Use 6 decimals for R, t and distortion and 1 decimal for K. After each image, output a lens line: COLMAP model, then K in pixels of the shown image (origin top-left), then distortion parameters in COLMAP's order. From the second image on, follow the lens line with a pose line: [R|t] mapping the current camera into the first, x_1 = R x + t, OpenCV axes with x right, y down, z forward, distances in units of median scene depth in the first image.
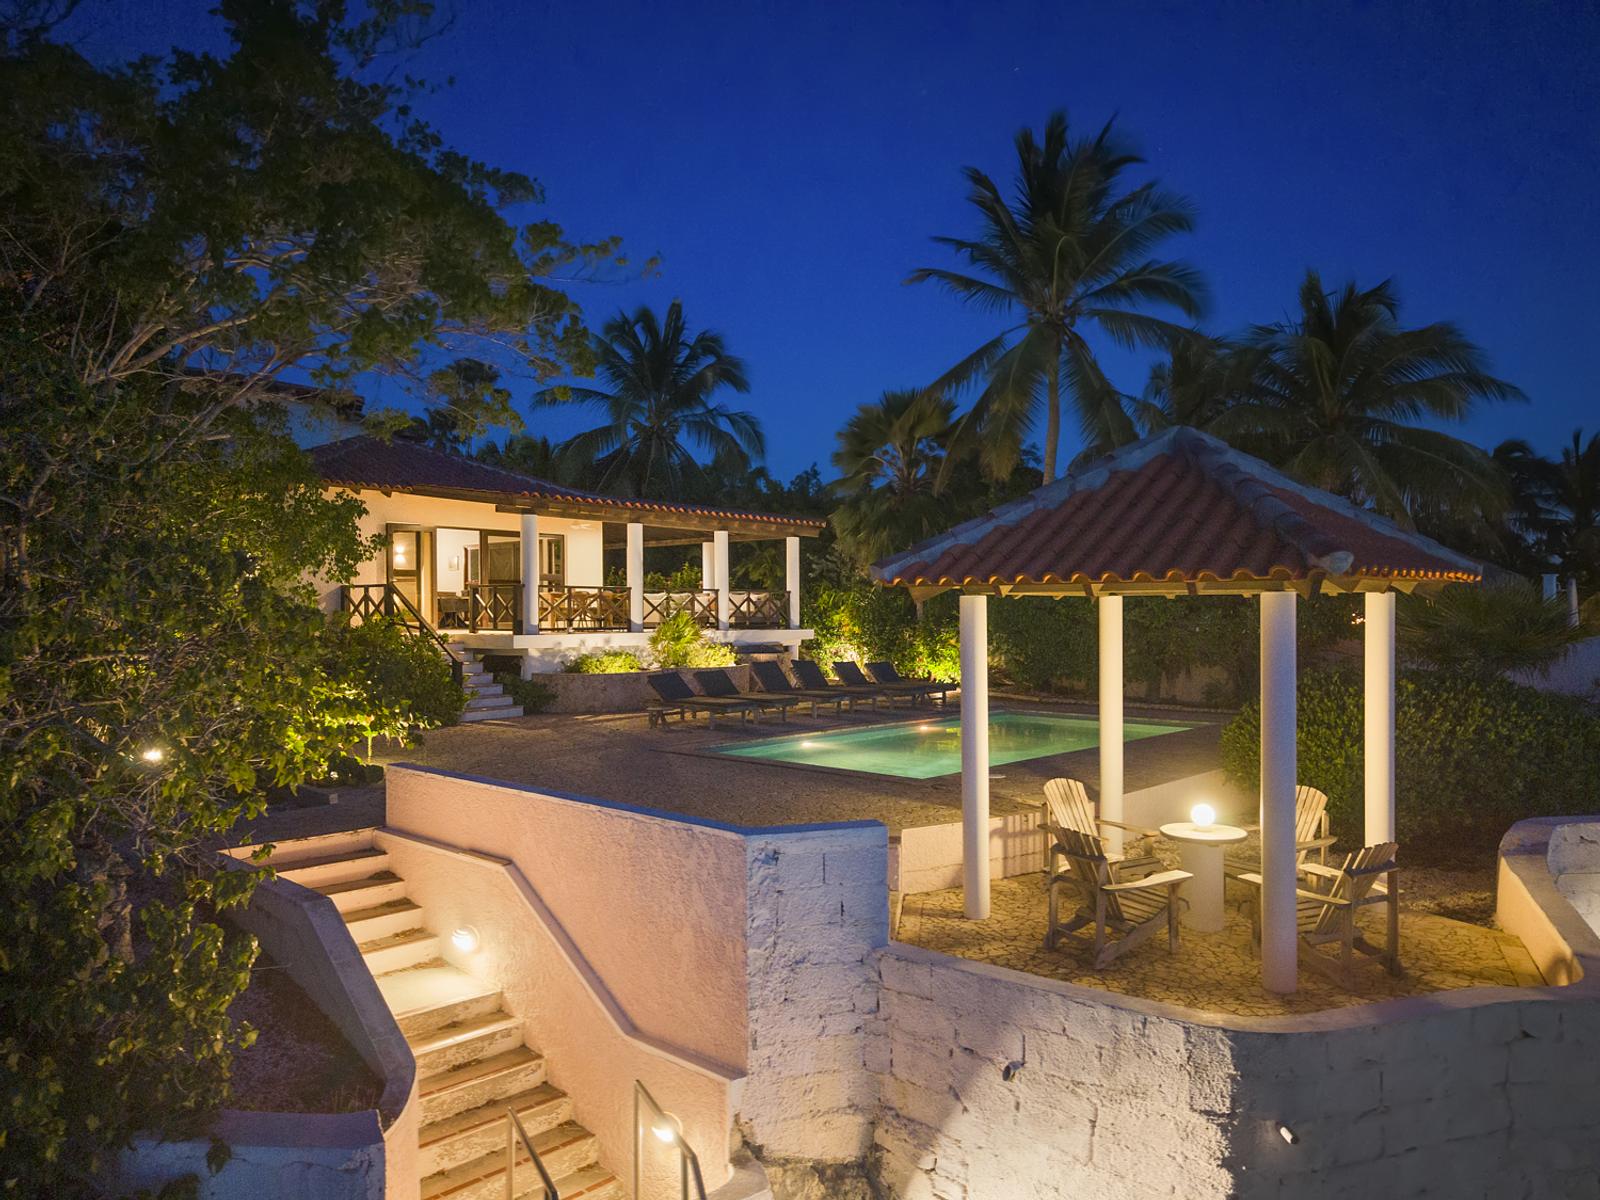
lens RADIAL K [[1092.0, 0, 800.0], [0, 1092.0, 600.0], [0, 0, 1]] dist [0.003672, -0.000870]
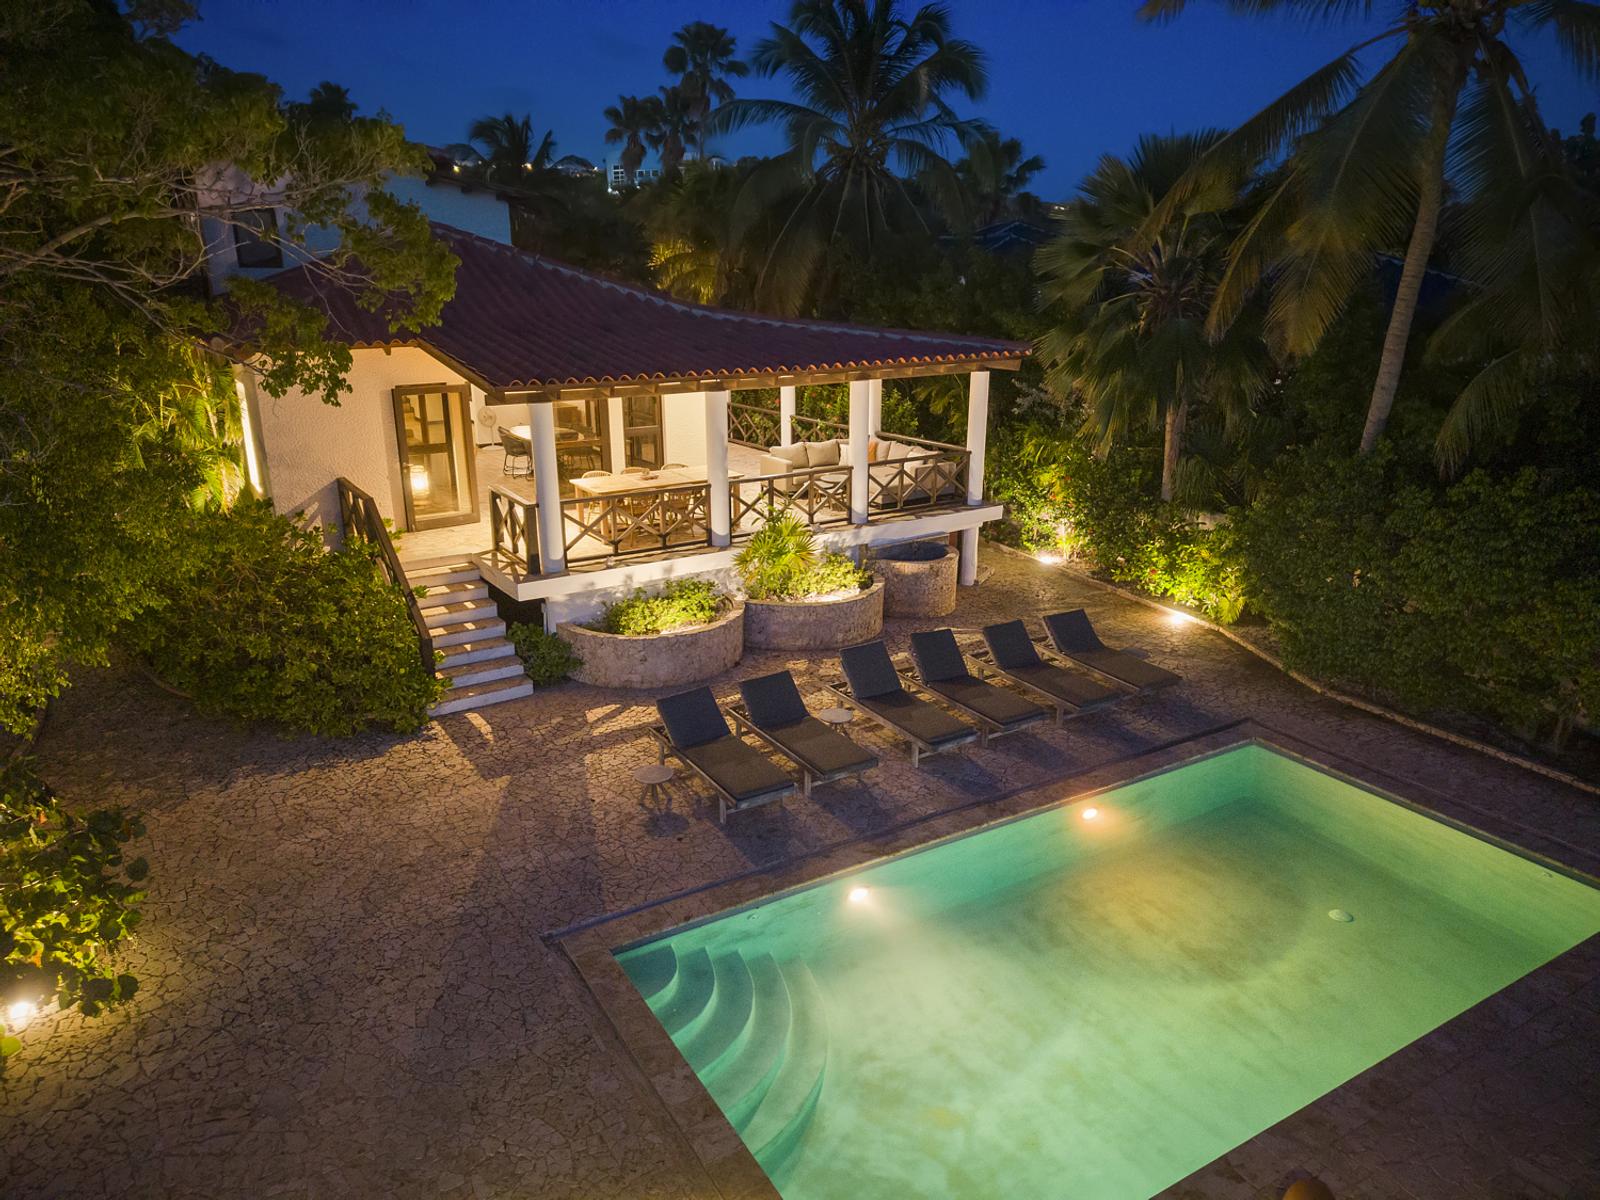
lens RADIAL K [[1093.4, 0, 751.9], [0, 1093.4, 595.0], [0, 0, 1]] dist [-0.007138, -0.005948]
pose [[0.947818, 0.086854, -0.306753, 0.092993], [0.011384, 0.952341, 0.304822, -0.155529], [0.318608, -0.292408, 0.901657, 0.336797]]
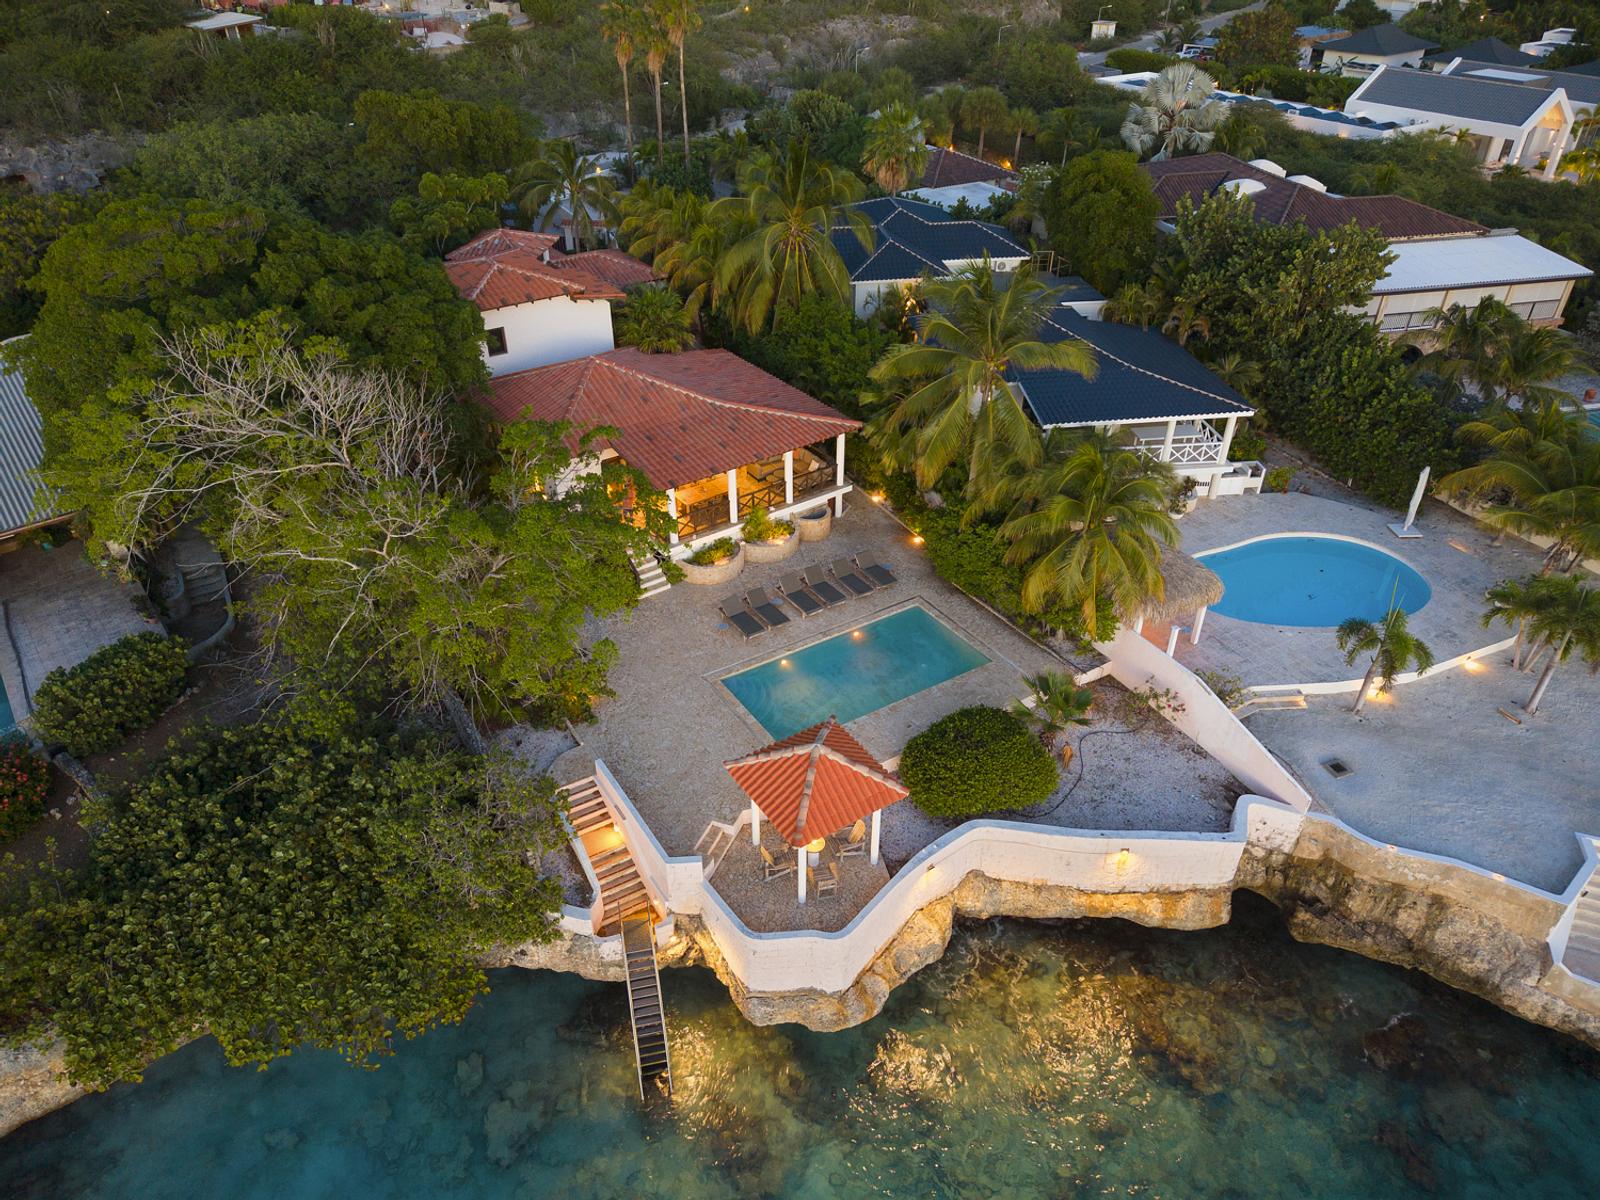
lens RADIAL K [[1108.0, 0, 803.8], [0, 1108.0, 578.4], [0, 0, 1]] dist [0.003299, -0.000396]
pose [[0.968817, 0.144914, -0.200982, 0.344287], [-0.007290, 0.827459, 0.561479, -0.919685], [0.247671, -0.542505, 0.802712, -0.512168]]
